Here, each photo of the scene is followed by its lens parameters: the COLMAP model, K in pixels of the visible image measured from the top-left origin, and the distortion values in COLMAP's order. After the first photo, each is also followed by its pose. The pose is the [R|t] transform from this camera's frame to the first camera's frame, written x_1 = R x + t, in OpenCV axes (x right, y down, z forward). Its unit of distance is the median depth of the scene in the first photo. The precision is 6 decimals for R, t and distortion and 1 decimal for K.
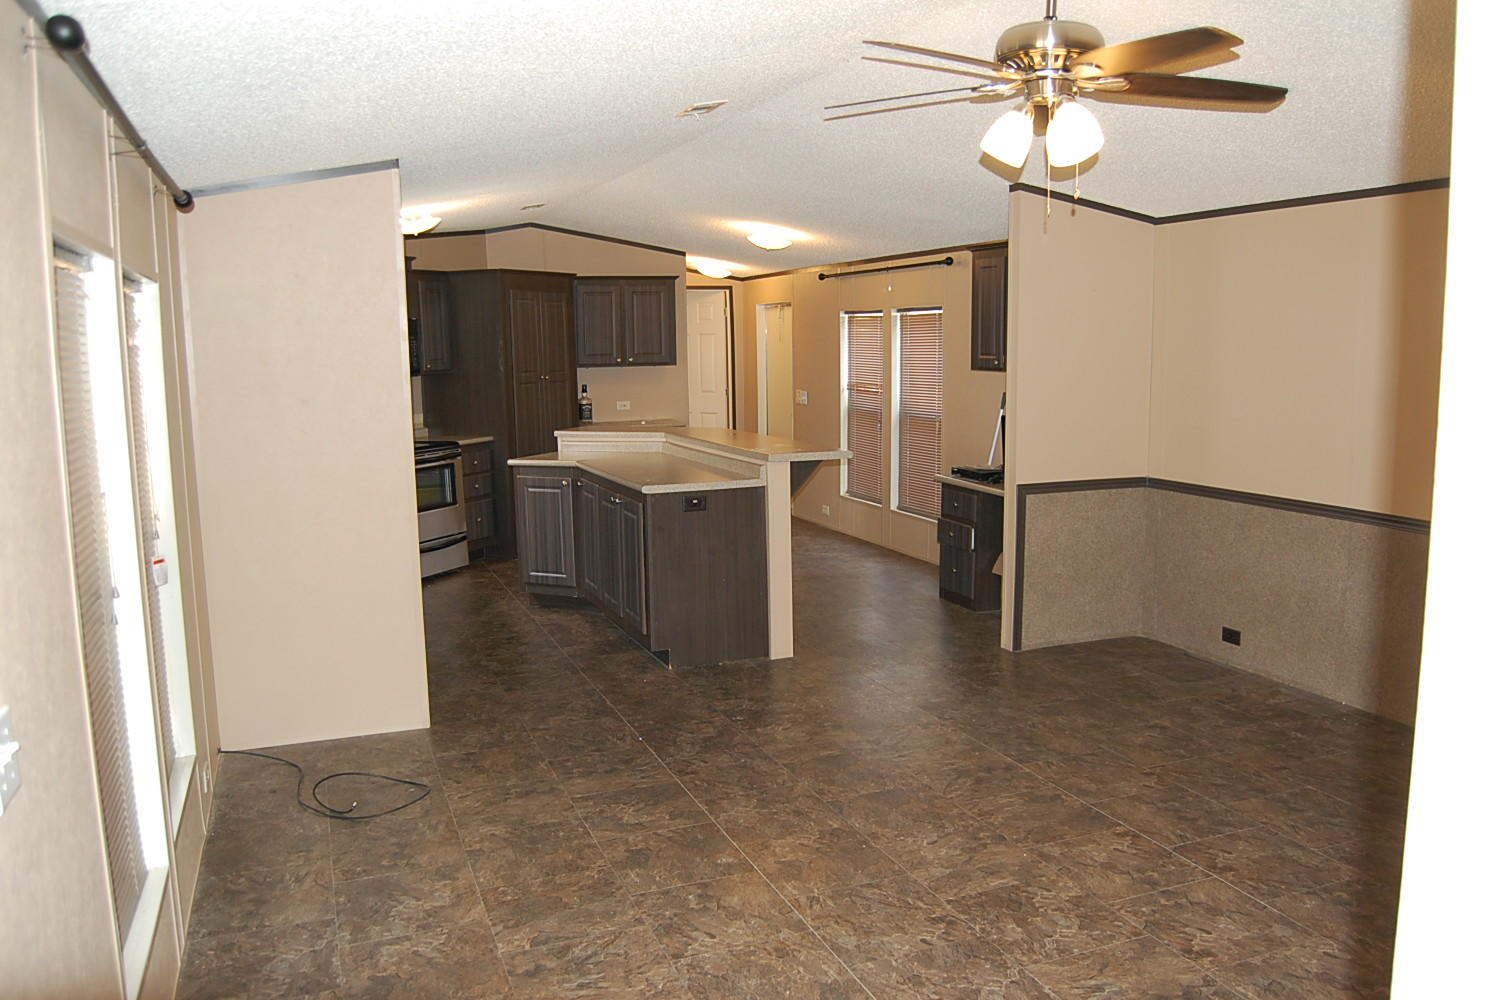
lens RADIAL K [[1174.5, 0, 760.1], [0, 1174.5, 510.0], [0, 0, 1]] dist [-0.099258, 0.044518]
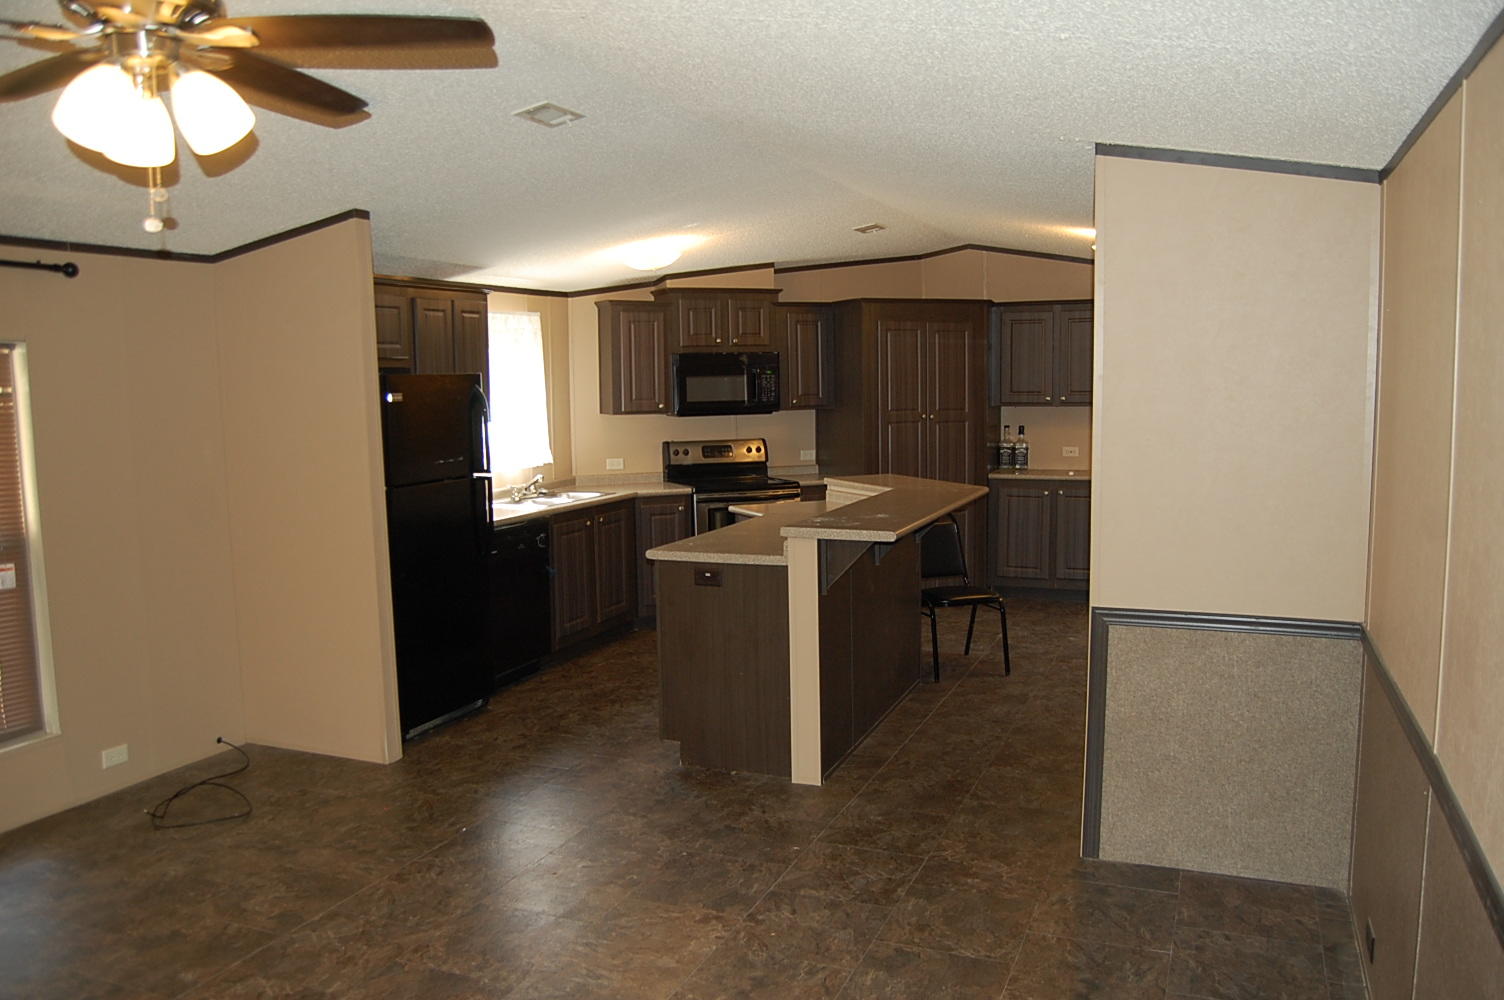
lens RADIAL K [[1174.5, 0, 759.7], [0, 1174.5, 508.5], [0, 0, 1]] dist [-0.099258, 0.044518]
pose [[0.722420, 0.079759, -0.686839, 0.605324], [-0.094479, 0.995395, 0.016216, -0.079594], [0.684969, 0.053178, 0.726628, 0.457317]]
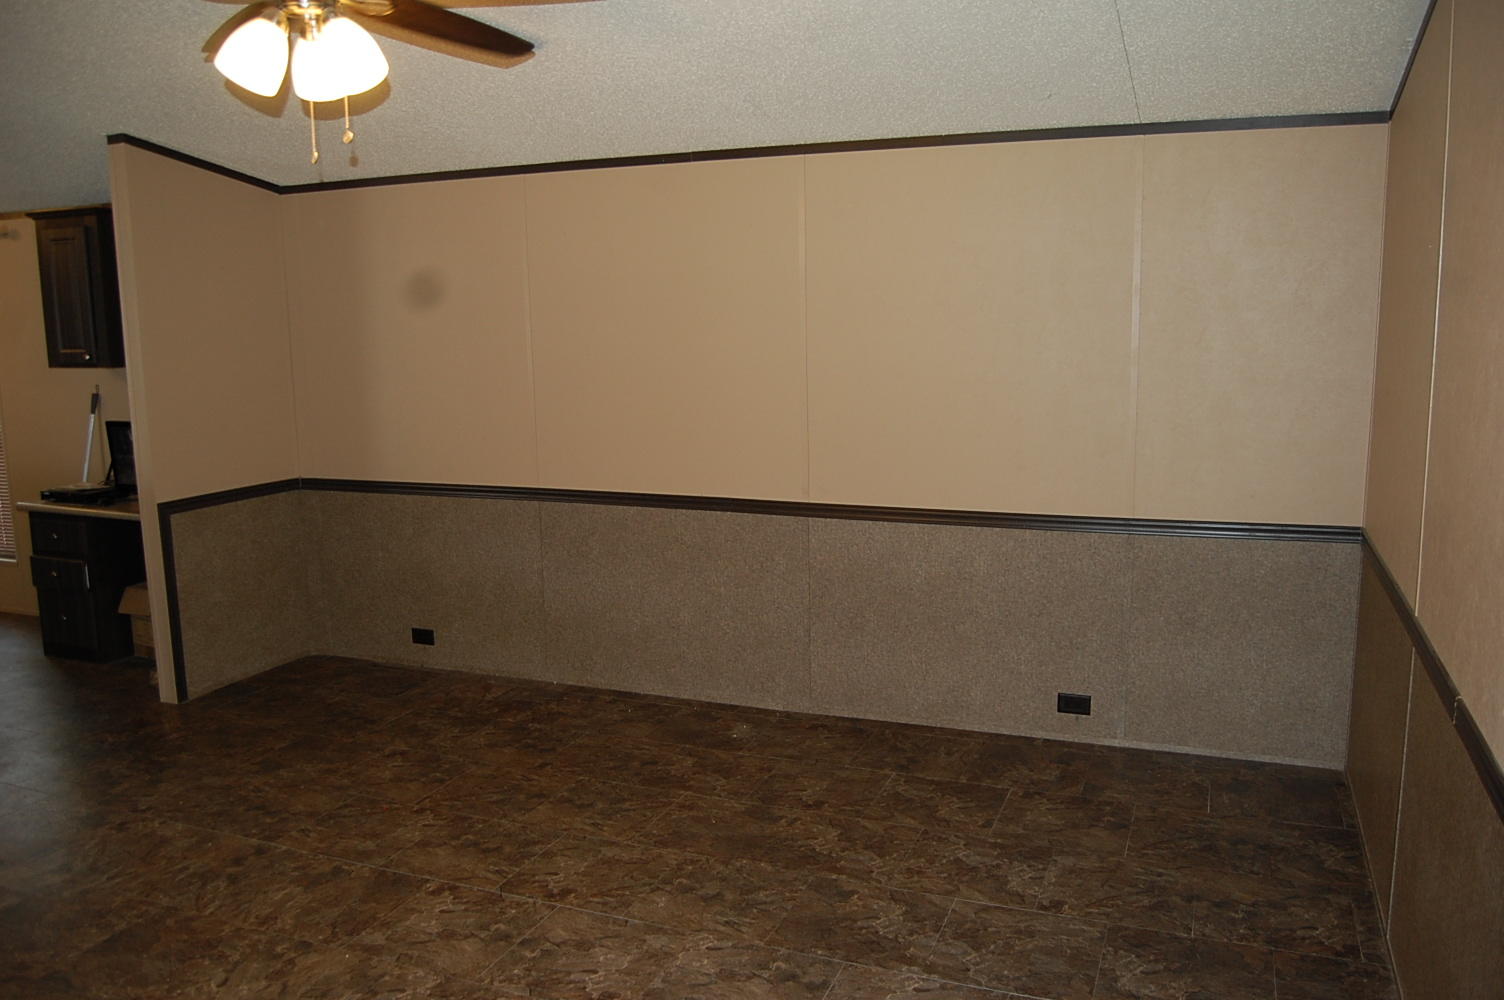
lens RADIAL K [[1174.5, 0, 763.1], [0, 1174.5, 506.8], [0, 0, 1]] dist [-0.099258, 0.044518]
pose [[0.684799, -0.117404, 0.719213, -0.079025], [0.111743, 0.992182, 0.055567, -0.019194], [-0.720114, 0.042314, 0.692564, 0.154382]]
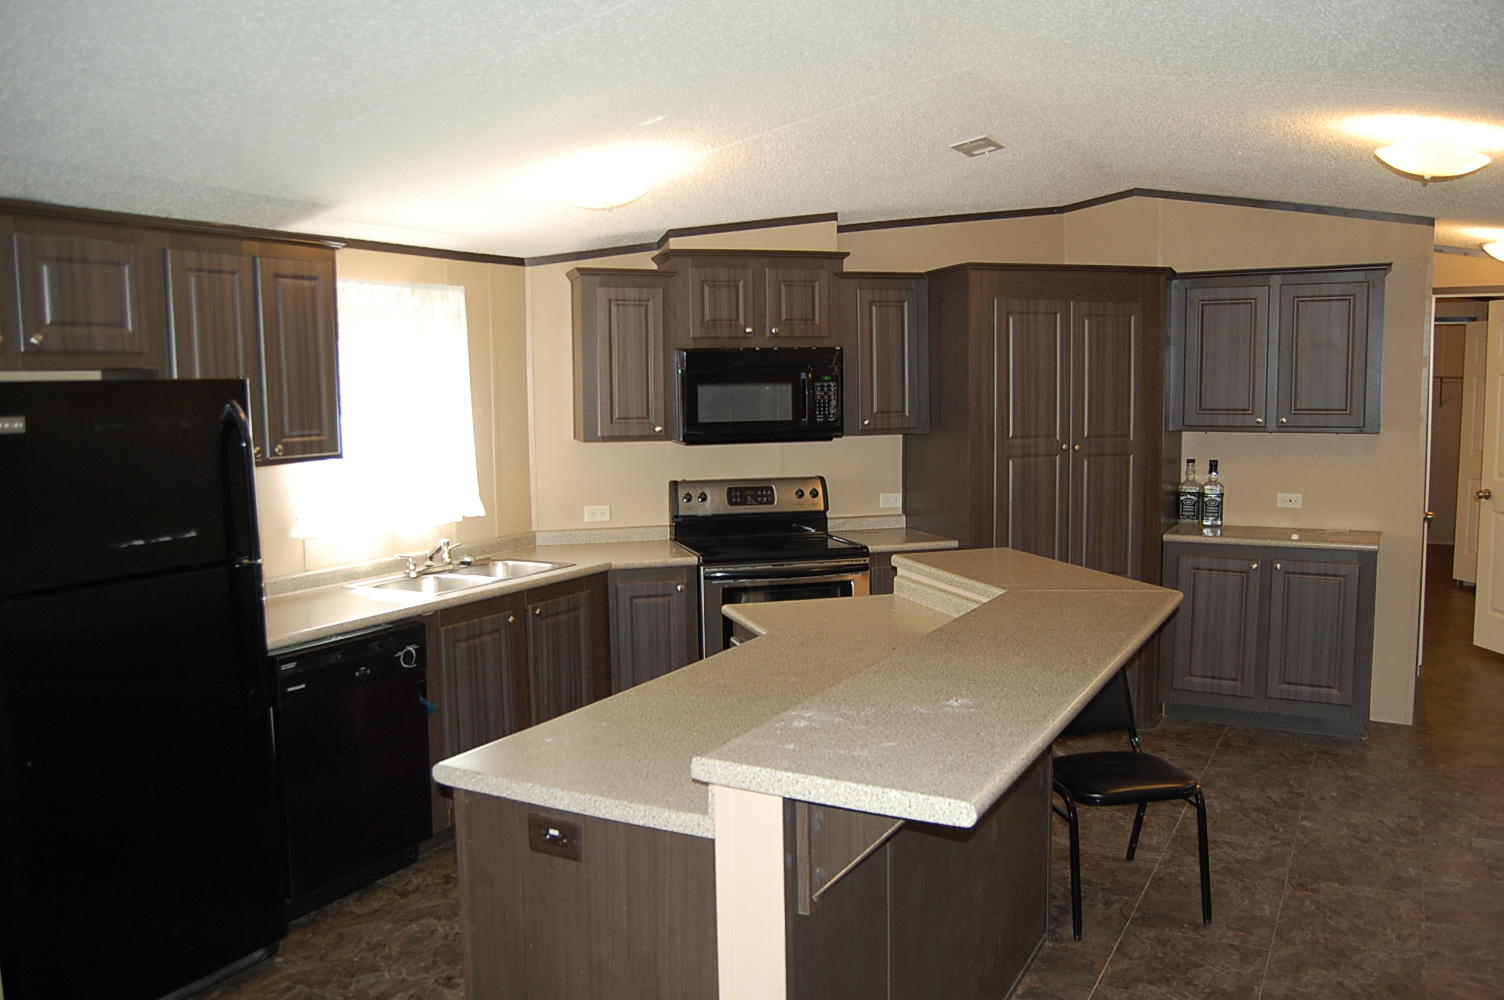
lens RADIAL K [[1174.5, 0, 762.0], [0, 1174.5, 512.5], [0, 0, 1]] dist [-0.099258, 0.044518]
pose [[0.636994, 0.086751, -0.765972, 0.288446], [-0.106651, 0.994010, 0.023884, -0.137452], [0.763456, 0.066478, 0.642430, 0.896090]]
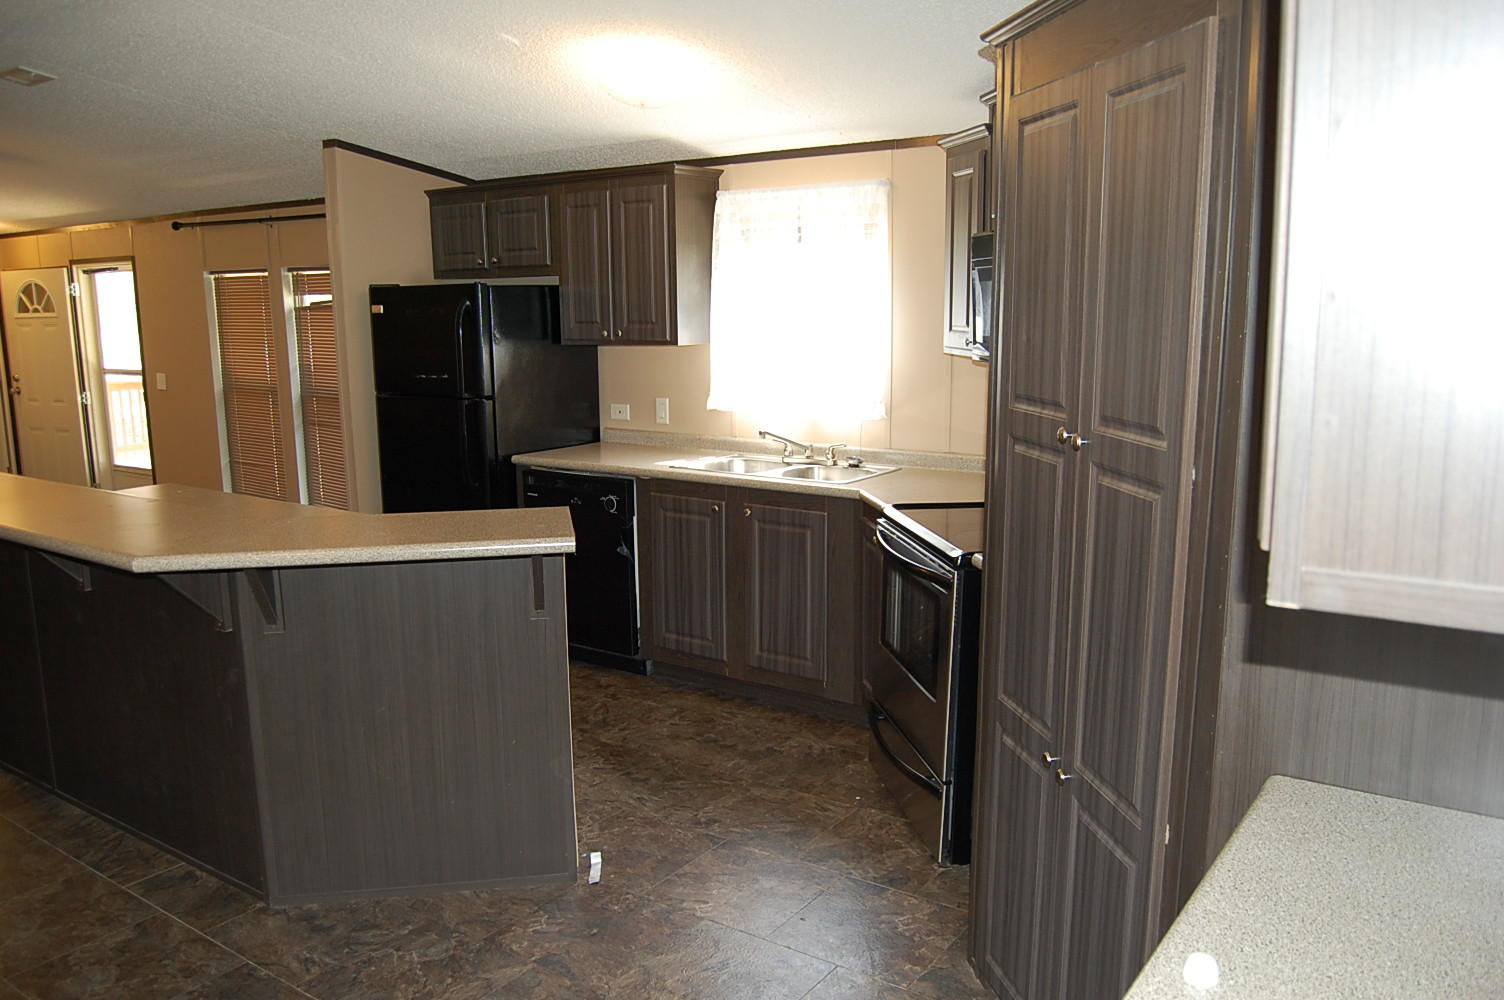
lens RADIAL K [[1174.5, 0, 759.9], [0, 1174.5, 514.3], [0, 0, 1]] dist [-0.099258, 0.044518]
pose [[-0.832677, 0.122329, -0.540079, -0.007274], [-0.058666, 0.950319, 0.305699, -0.292024], [0.550643, 0.286232, -0.784132, 2.019636]]
